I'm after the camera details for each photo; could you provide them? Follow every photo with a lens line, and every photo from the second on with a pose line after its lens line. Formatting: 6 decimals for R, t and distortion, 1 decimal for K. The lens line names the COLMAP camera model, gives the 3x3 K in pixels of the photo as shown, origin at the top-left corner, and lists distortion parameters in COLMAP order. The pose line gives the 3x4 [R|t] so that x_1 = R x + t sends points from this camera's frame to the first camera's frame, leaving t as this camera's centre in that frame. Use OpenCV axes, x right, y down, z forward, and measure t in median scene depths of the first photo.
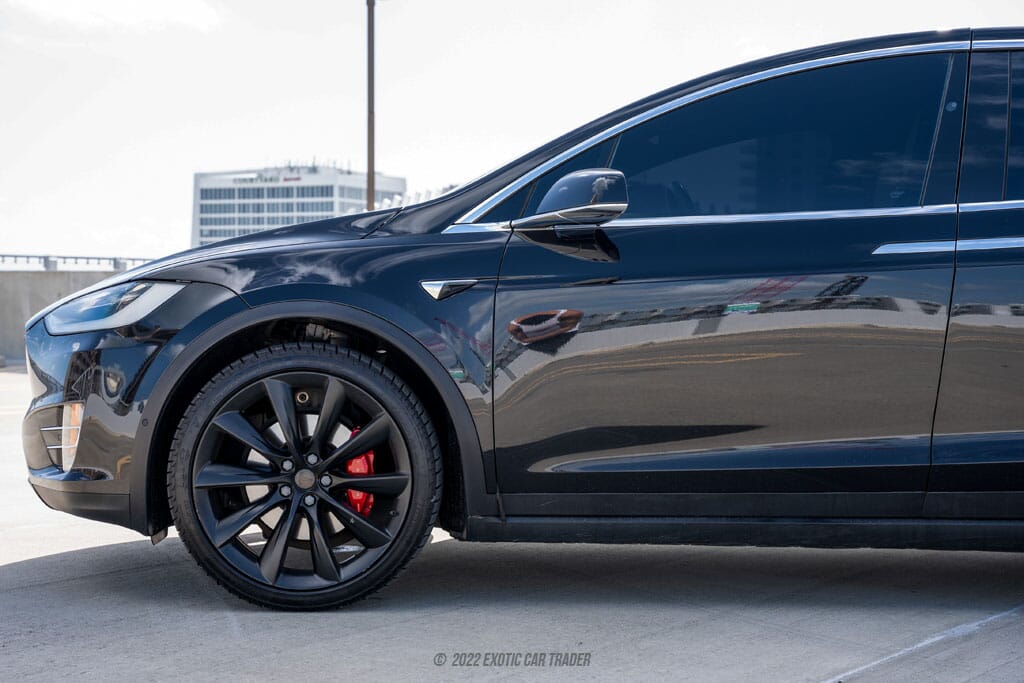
lens RADIAL K [[1584.3, 0, 507.2], [0, 1584.3, 347.3], [0, 0, 1]] dist [0.160584, 0.000000]
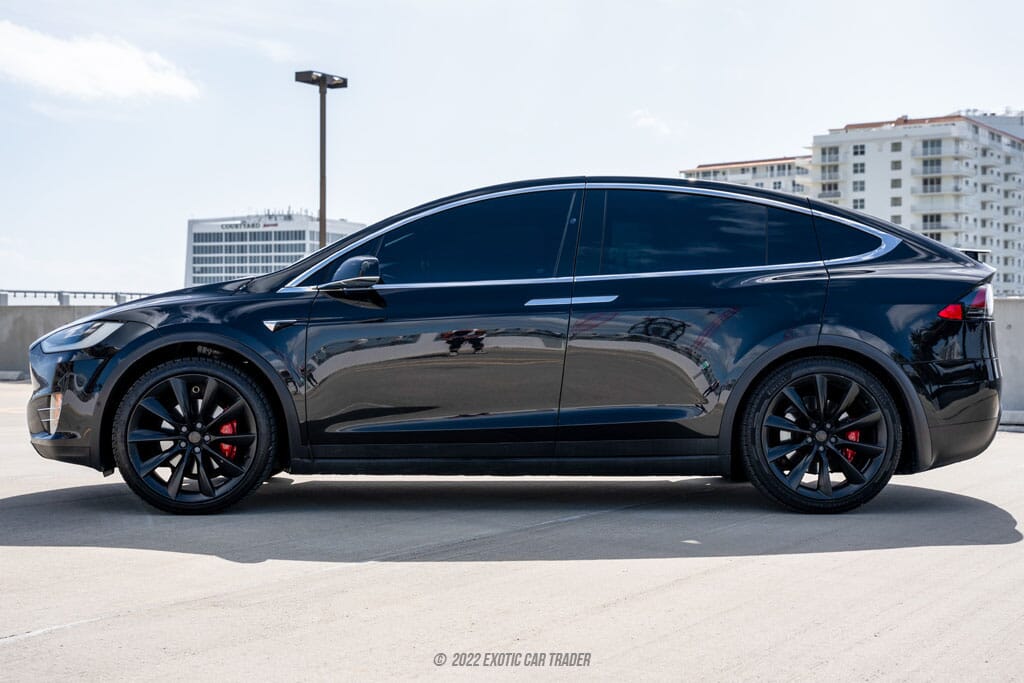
lens RADIAL K [[1303.8, 0, 505.1], [0, 1303.8, 325.3], [0, 0, 1]] dist [0.087528, 0.000000]
pose [[0.998996, -0.001341, 0.044786, 0.141366], [0.002671, 0.999557, -0.029630, 0.005634], [-0.044727, 0.029720, 0.998557, -0.415265]]
